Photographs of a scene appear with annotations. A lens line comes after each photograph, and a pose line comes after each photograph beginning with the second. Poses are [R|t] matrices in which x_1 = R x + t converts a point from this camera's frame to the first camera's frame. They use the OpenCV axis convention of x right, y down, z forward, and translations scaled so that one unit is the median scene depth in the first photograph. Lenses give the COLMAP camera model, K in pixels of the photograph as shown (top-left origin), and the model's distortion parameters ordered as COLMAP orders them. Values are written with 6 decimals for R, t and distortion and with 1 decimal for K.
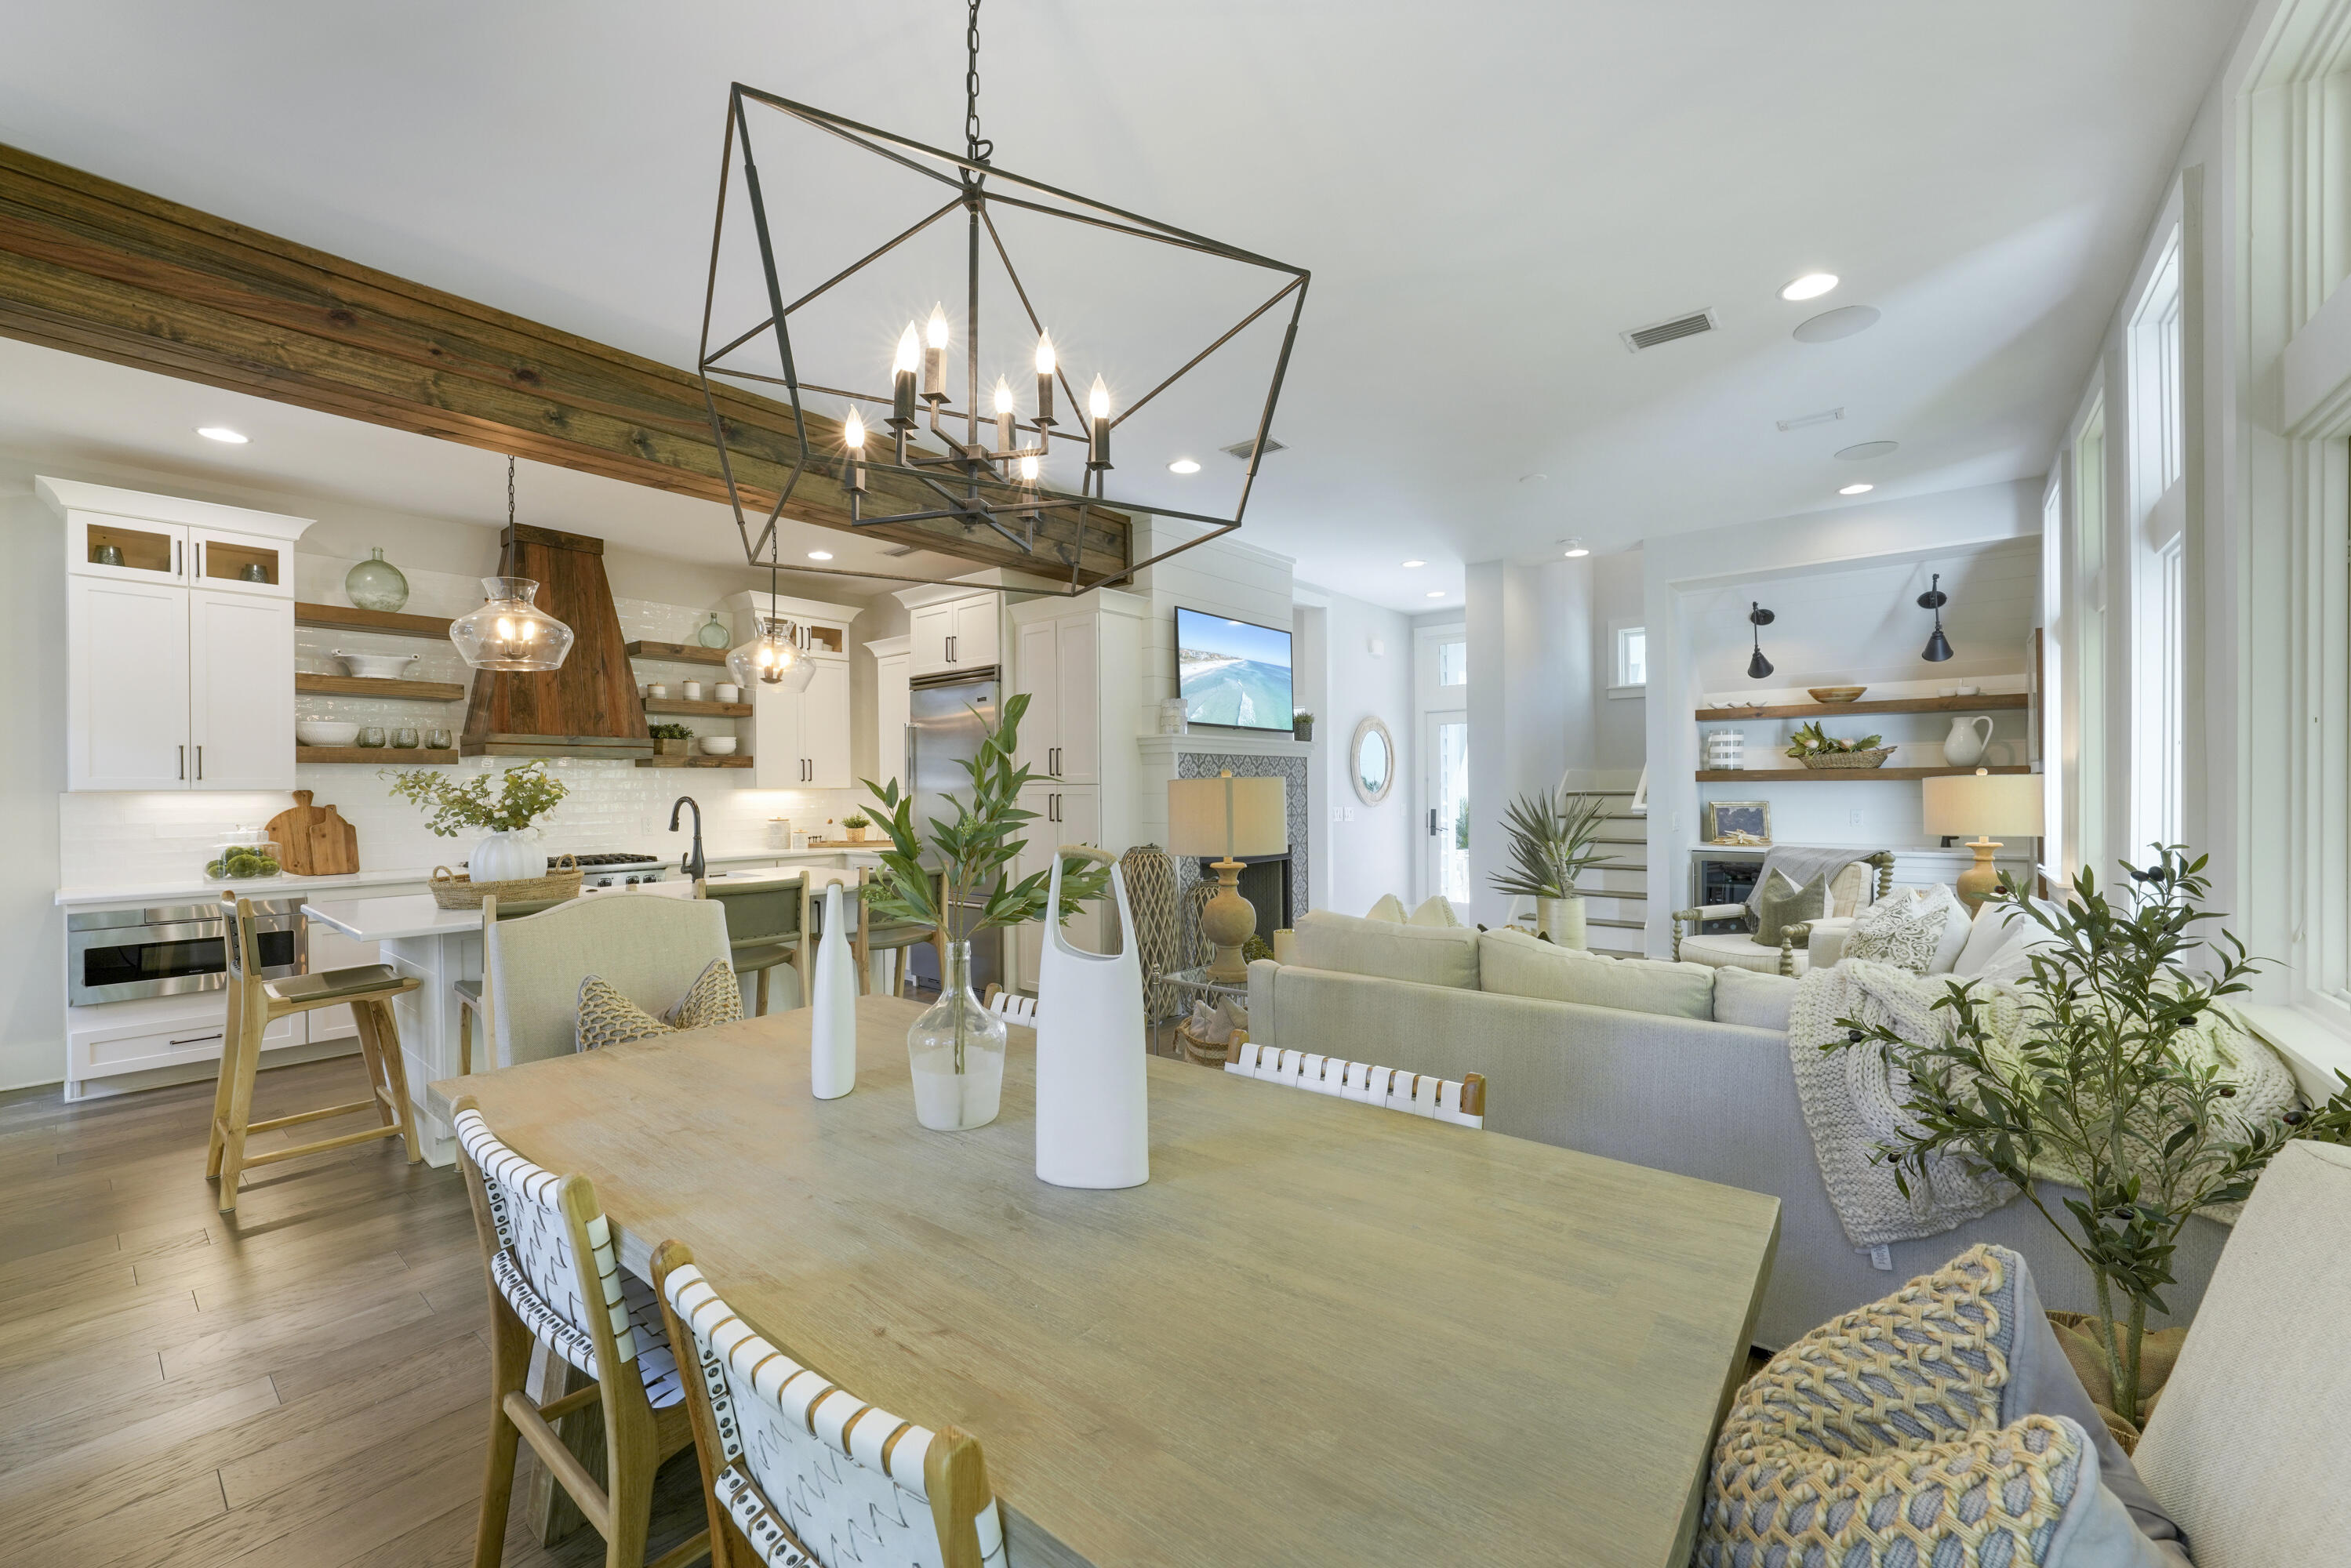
lens RADIAL K [[915.0, 0, 1167.4], [0, 915.0, 798.4], [0, 0, 1]] dist [0.000293, 0.000043]
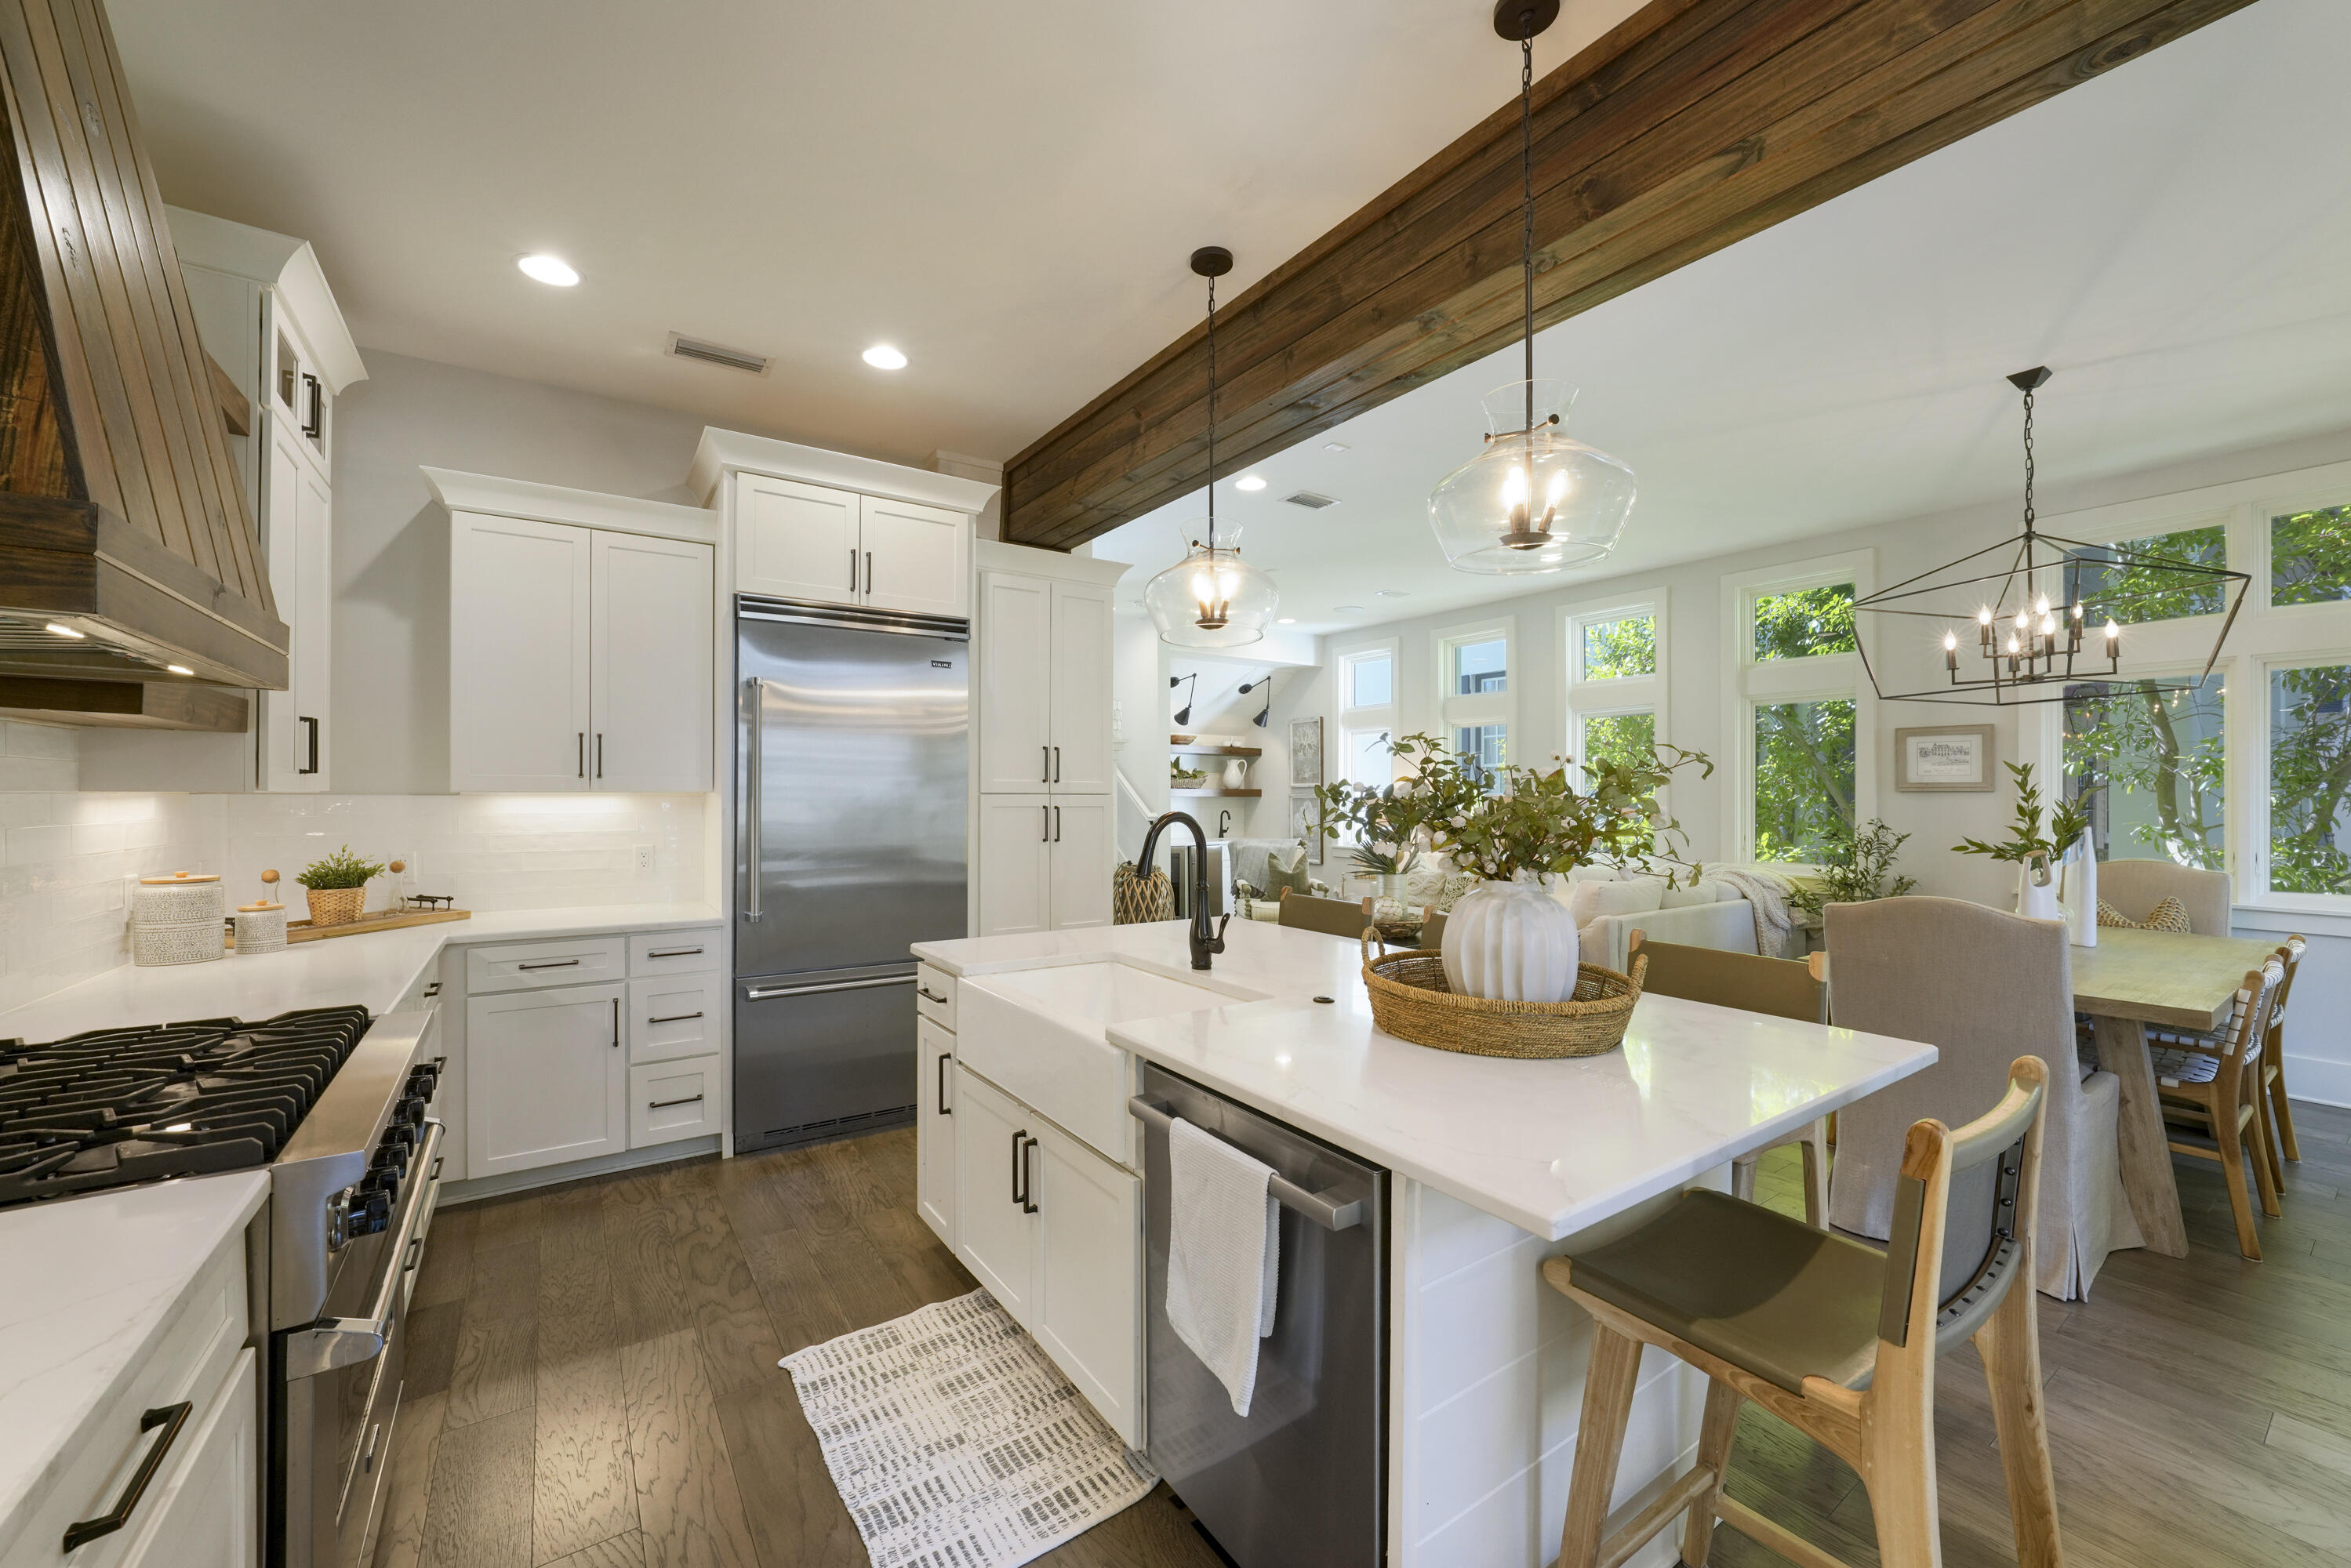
lens RADIAL K [[915.0, 0, 1167.4], [0, 915.0, 798.4], [0, 0, 1]] dist [0.000293, 0.000043]
pose [[0.294486, 0.008186, 0.955621, -0.765704], [0.002003, 0.999956, -0.009183, -0.002388], [-0.955654, 0.004618, 0.294457, 0.611342]]
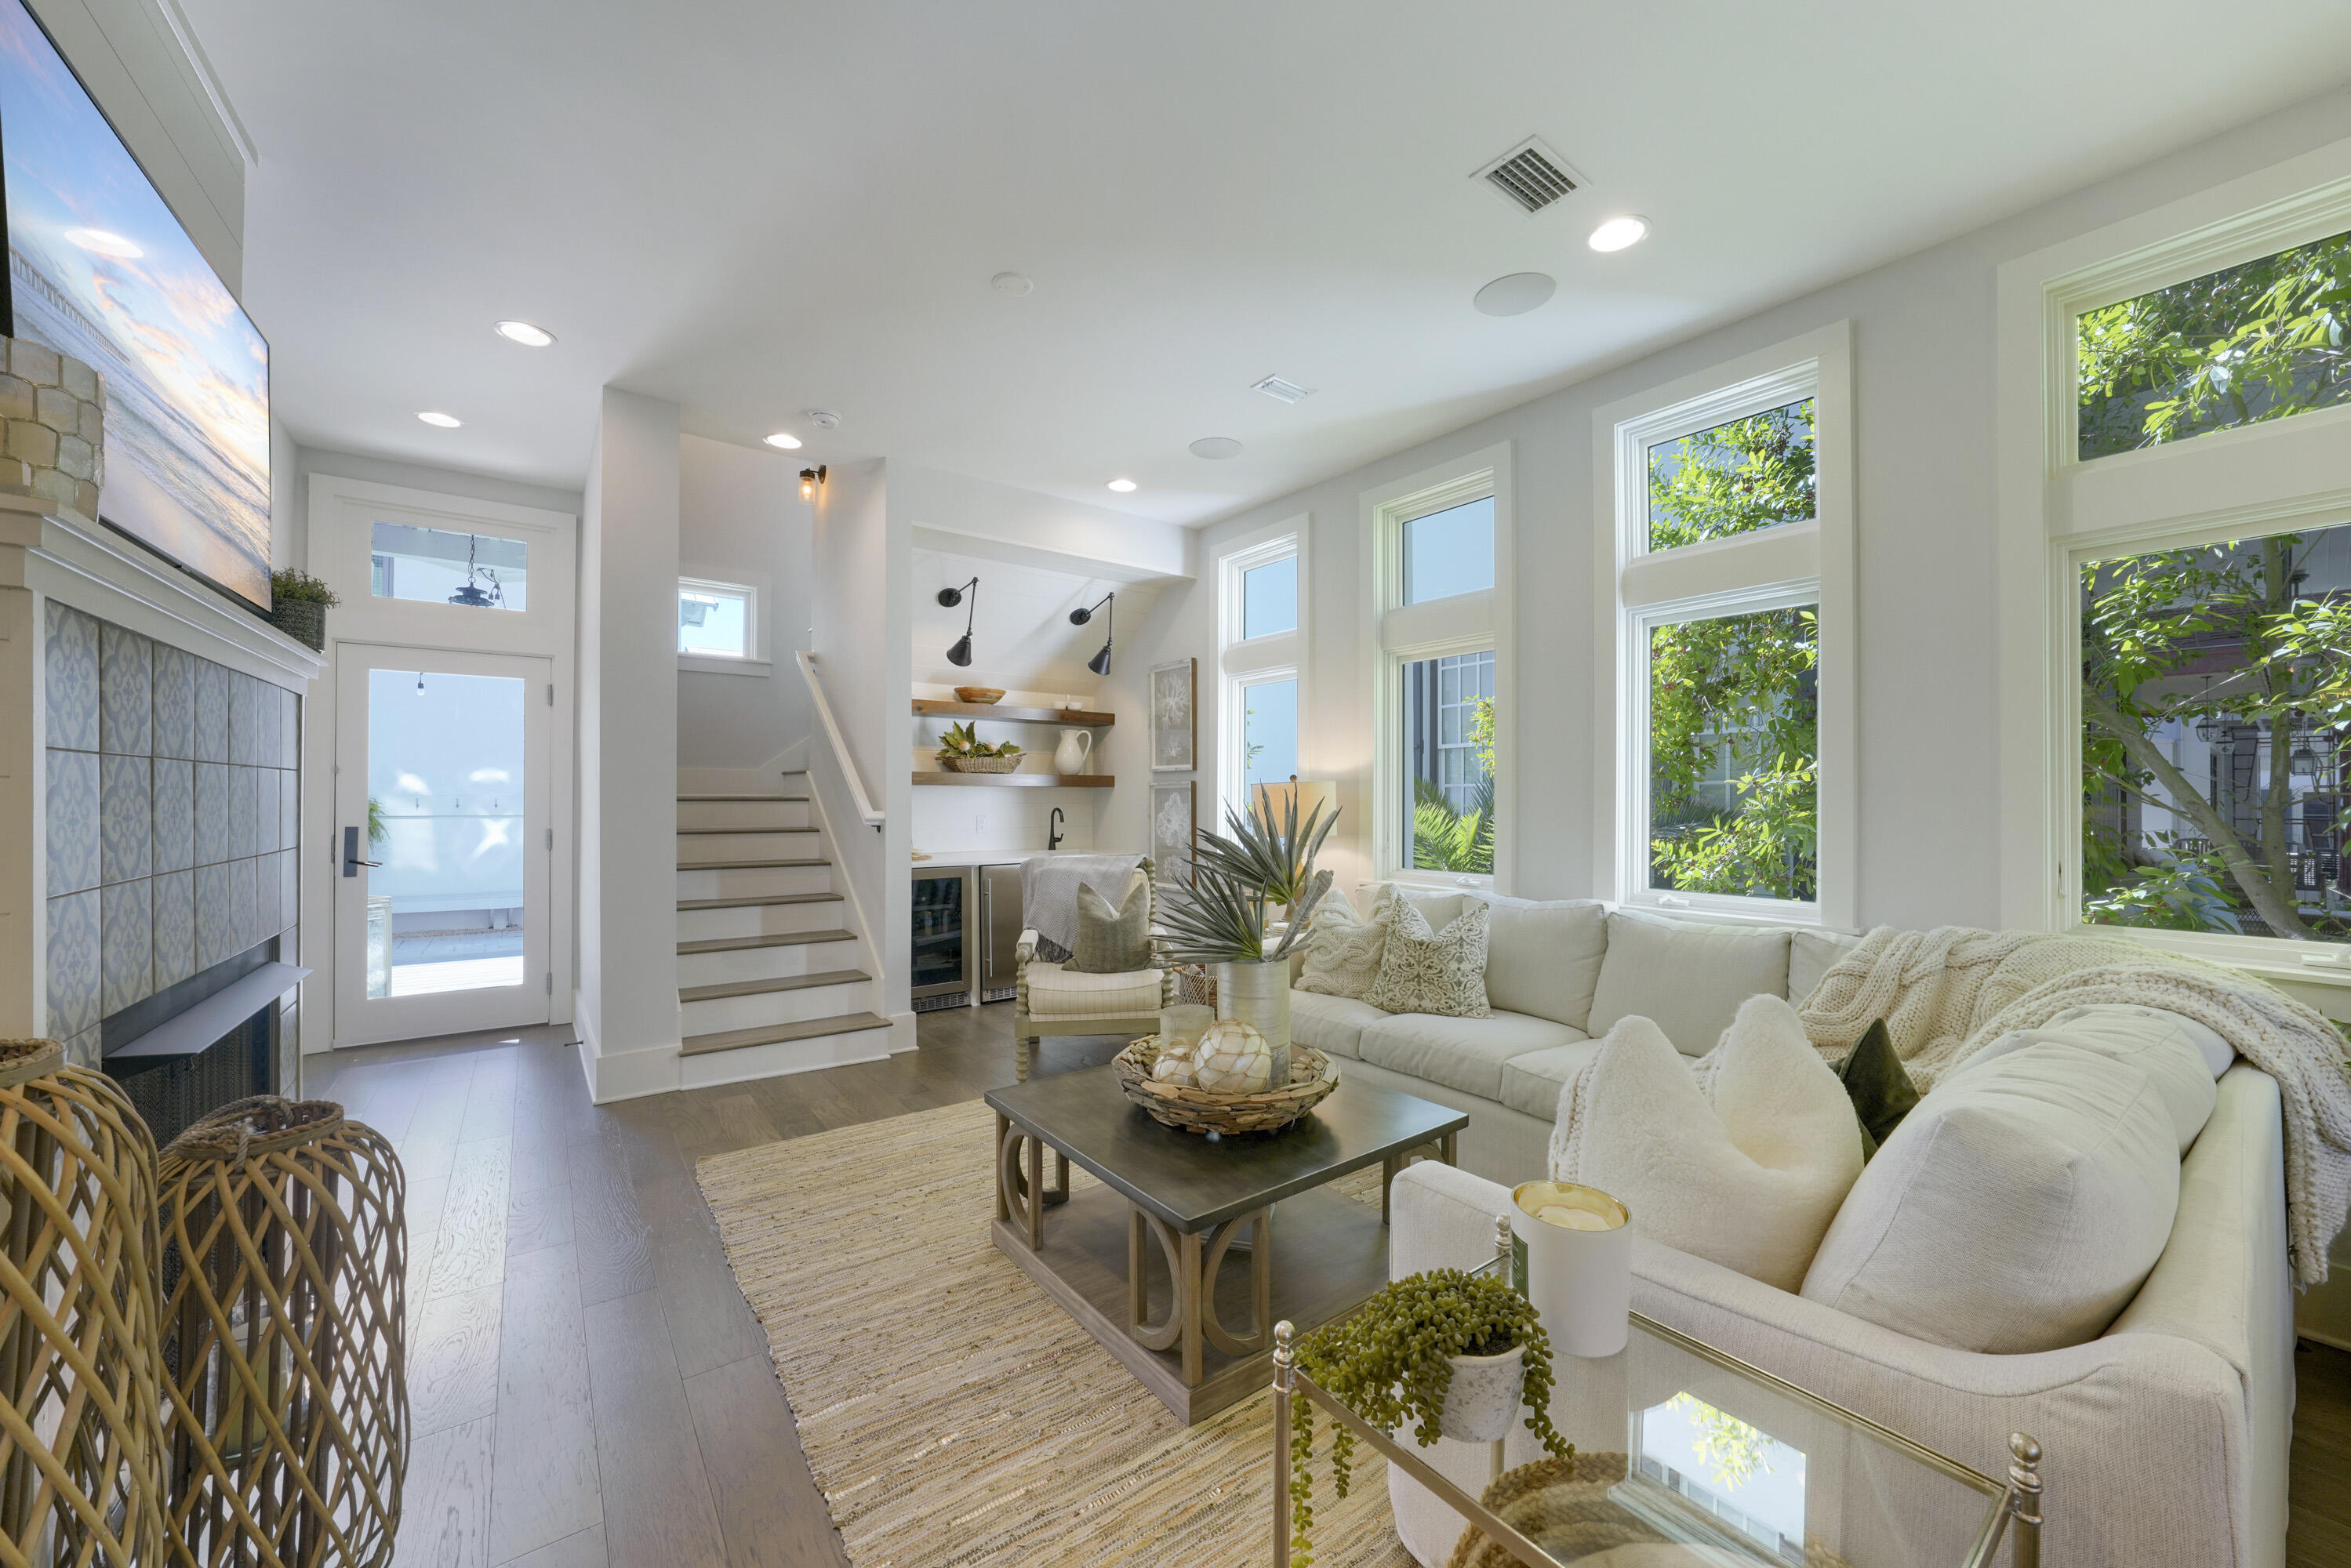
lens RADIAL K [[861.5, 0, 1204.4], [0, 861.5, 796.9], [0, 0, 1]] dist [-0.000402, -0.000018]
pose [[0.219443, 0.009628, 0.975578, -0.106537], [0.002235, 0.999944, -0.010371, 0.002467], [-0.975623, 0.004456, 0.219409, 0.606852]]
